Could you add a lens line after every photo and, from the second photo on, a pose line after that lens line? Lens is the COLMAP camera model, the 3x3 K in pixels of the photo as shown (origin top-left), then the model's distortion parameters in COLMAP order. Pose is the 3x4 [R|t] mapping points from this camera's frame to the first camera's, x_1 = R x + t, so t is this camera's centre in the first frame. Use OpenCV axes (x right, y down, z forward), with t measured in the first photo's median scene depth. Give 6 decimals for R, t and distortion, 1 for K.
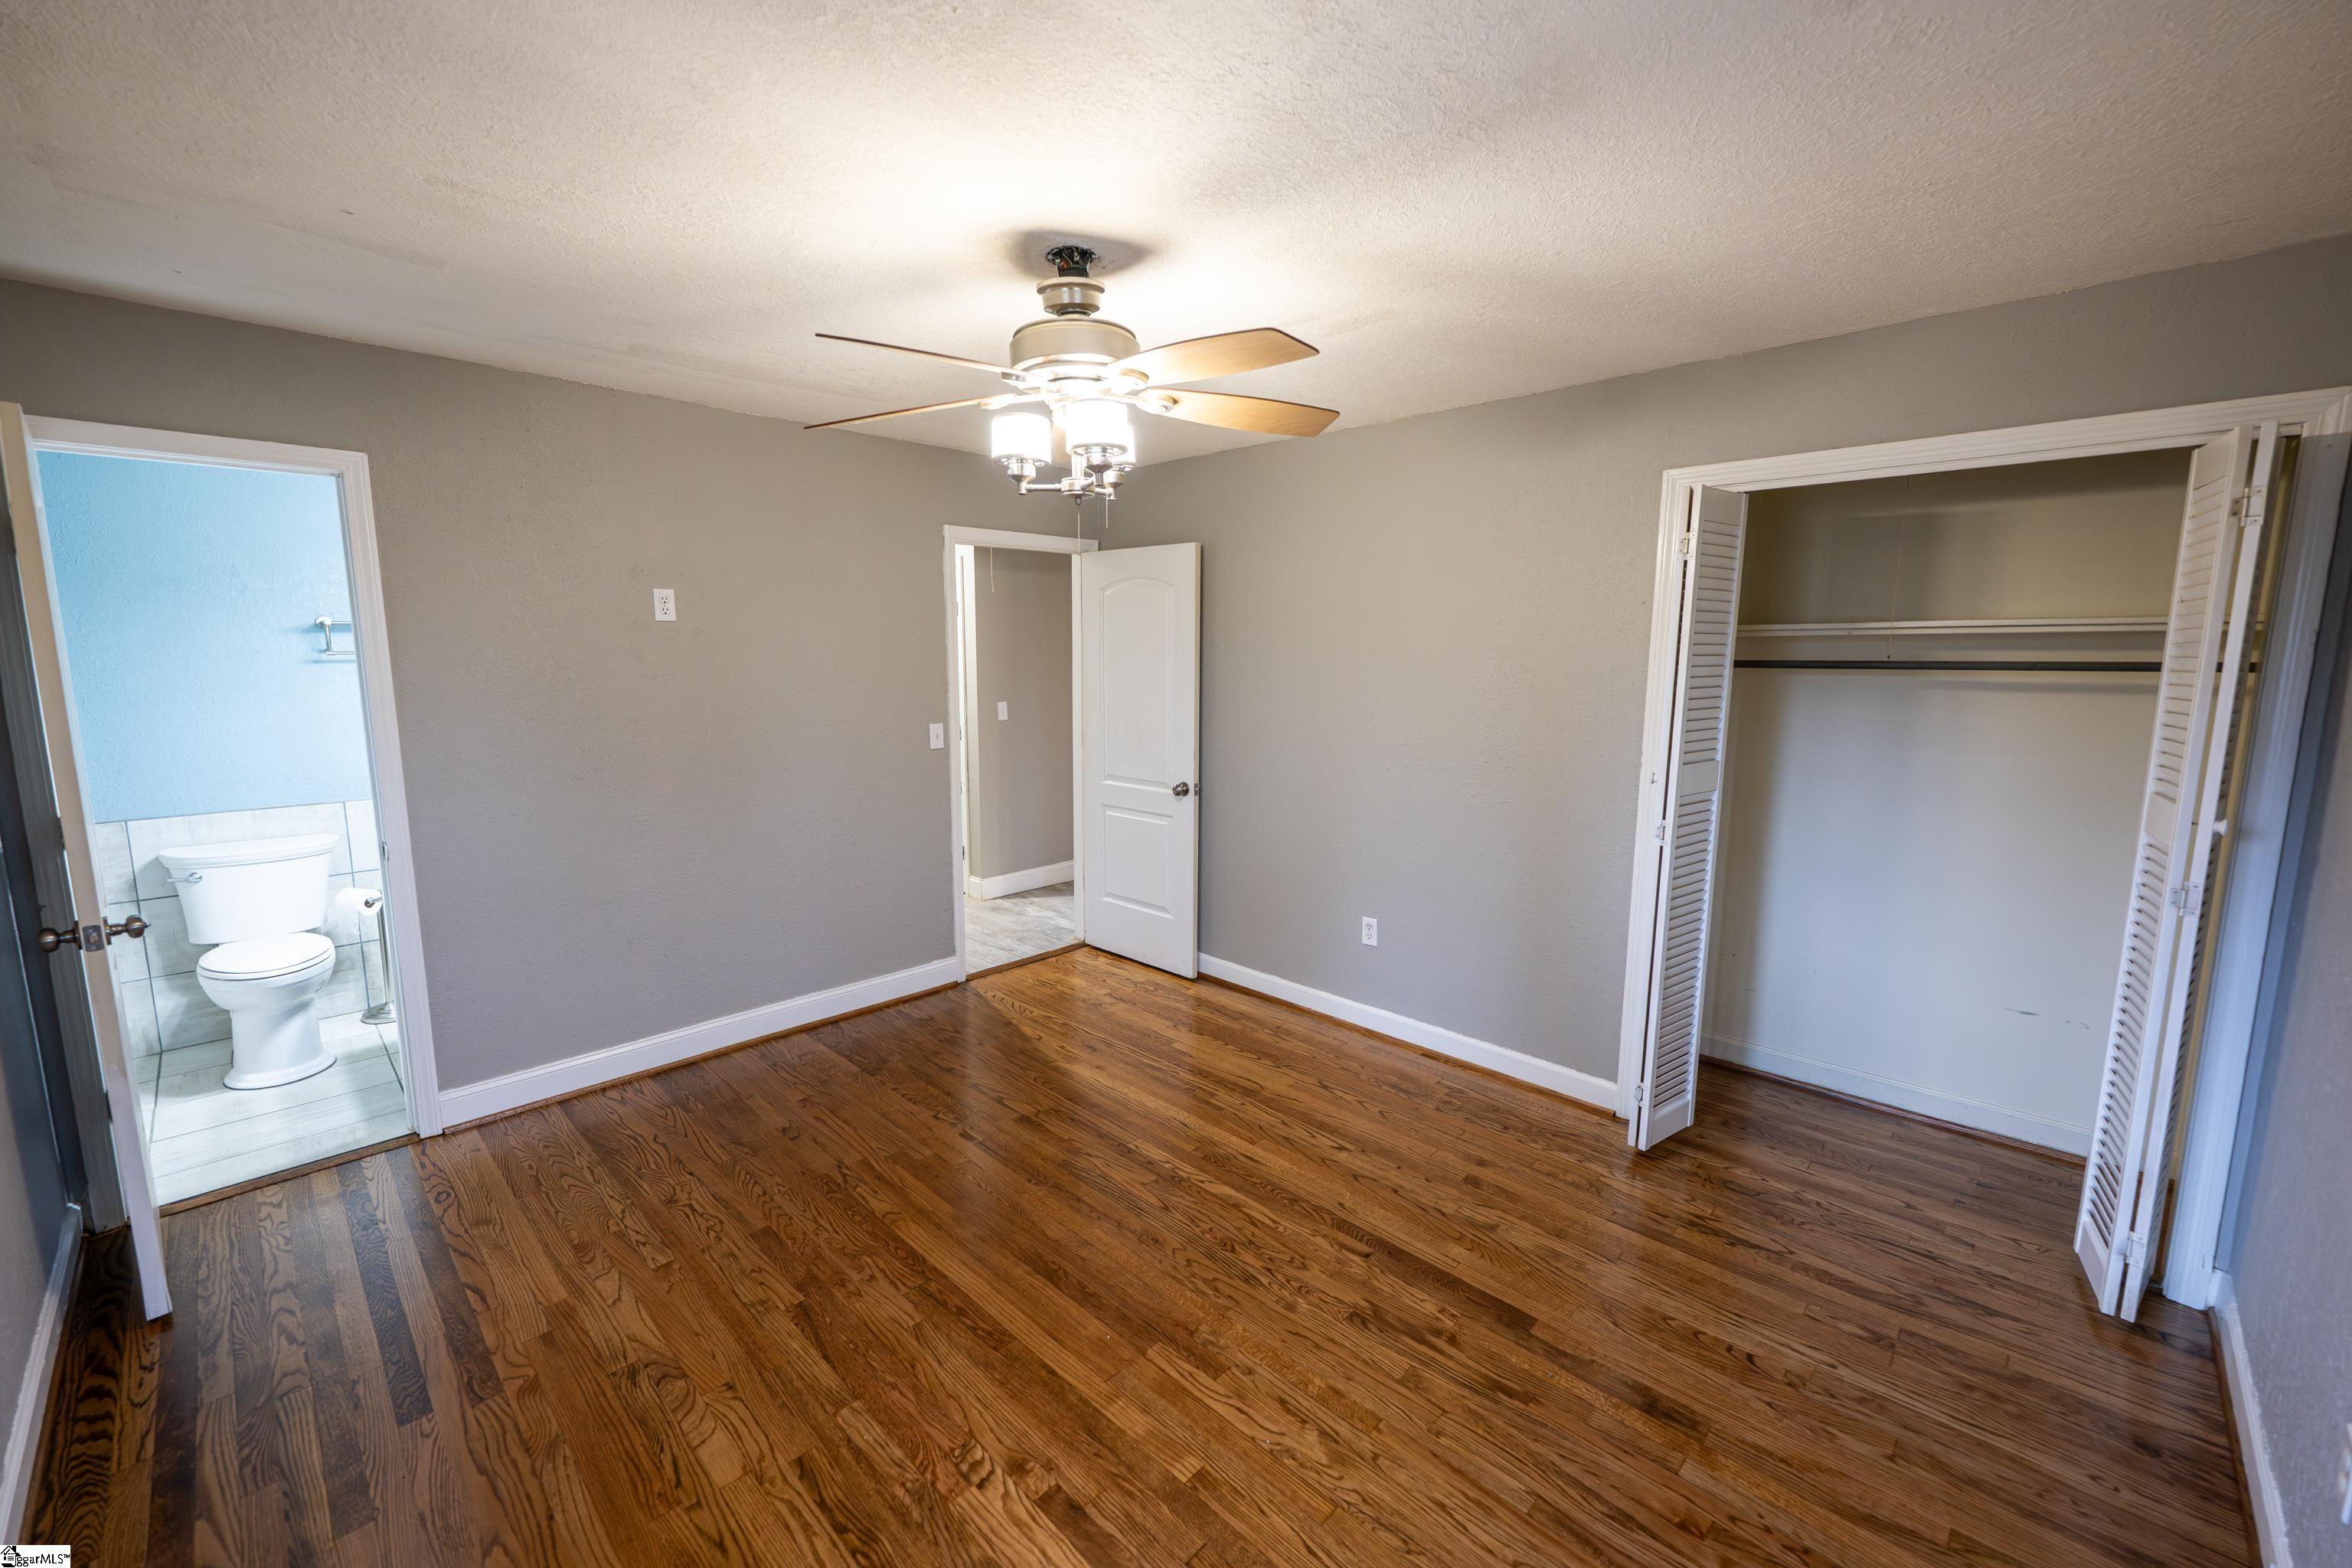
lens RADIAL K [[933.4, 0, 1178.6], [0, 933.4, 772.4], [0, 0, 1]] dist [-0.000917, -0.000049]
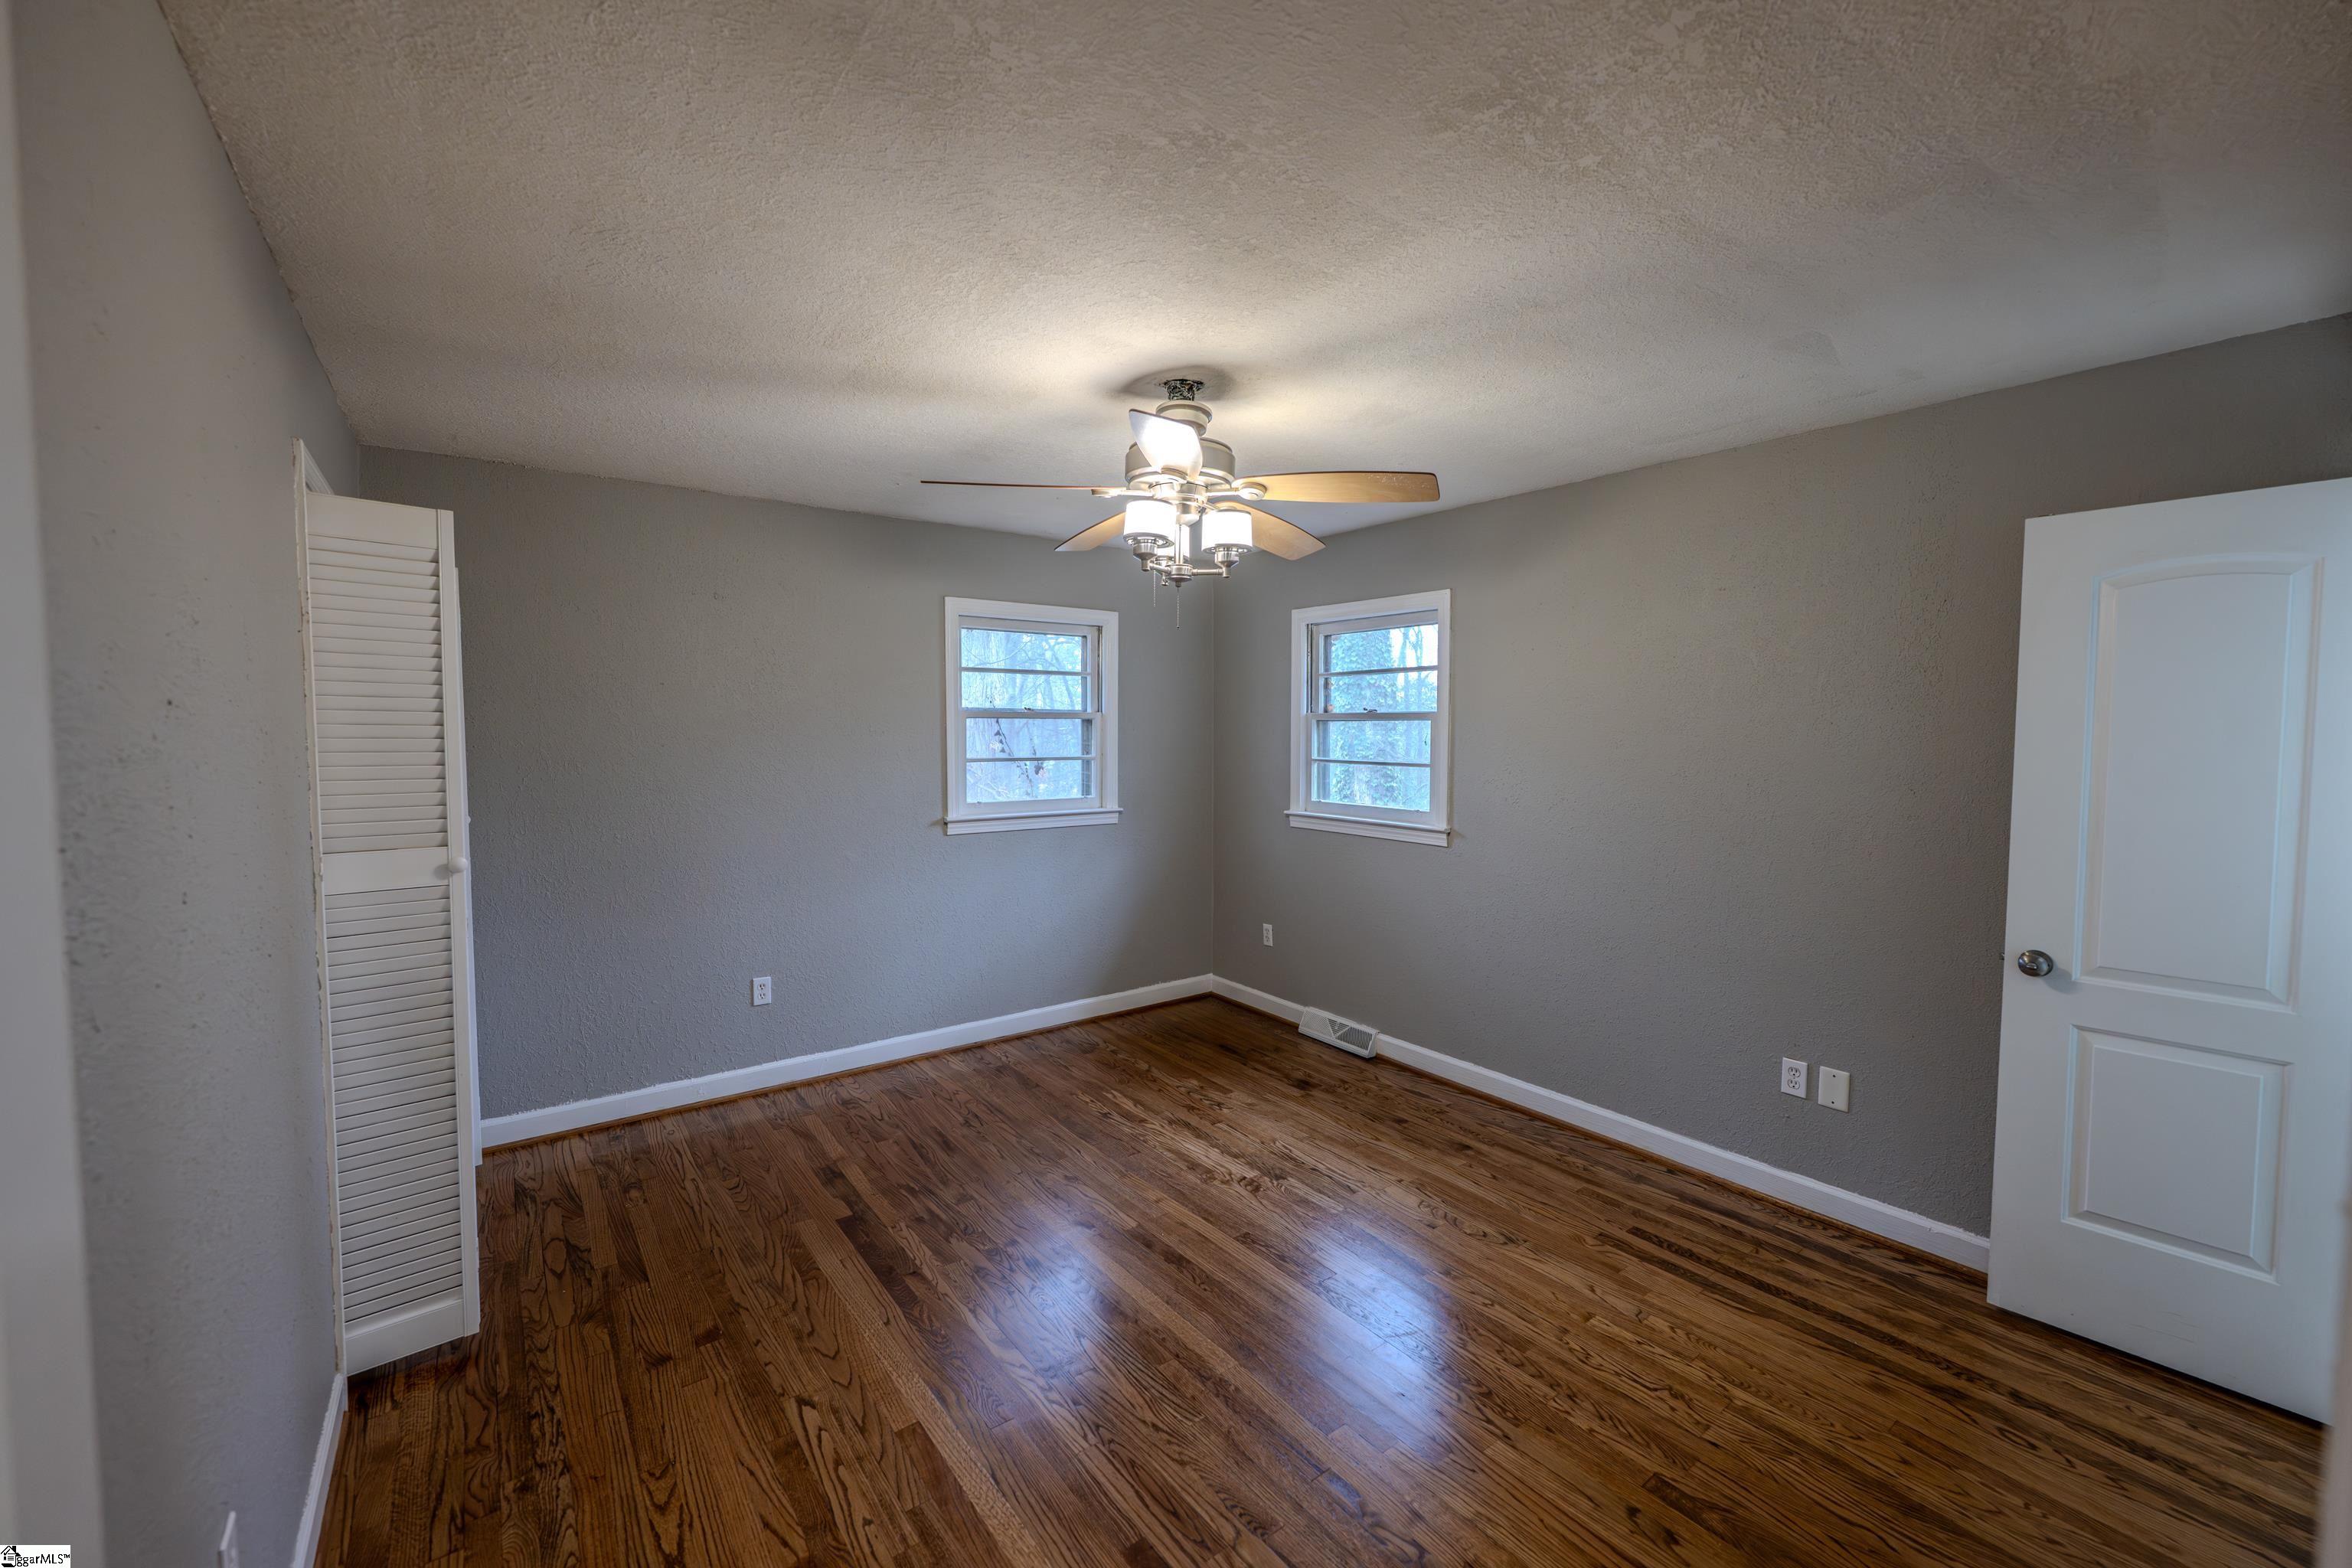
lens RADIAL K [[933.4, 0, 1175.1], [0, 933.4, 793.9], [0, 0, 1]] dist [-0.000917, -0.000049]
pose [[-0.987309, -0.021340, 0.157372, -0.276393], [0.010926, 0.979456, 0.201363, -0.254046], [-0.158436, 0.200527, -0.966792, 2.078787]]
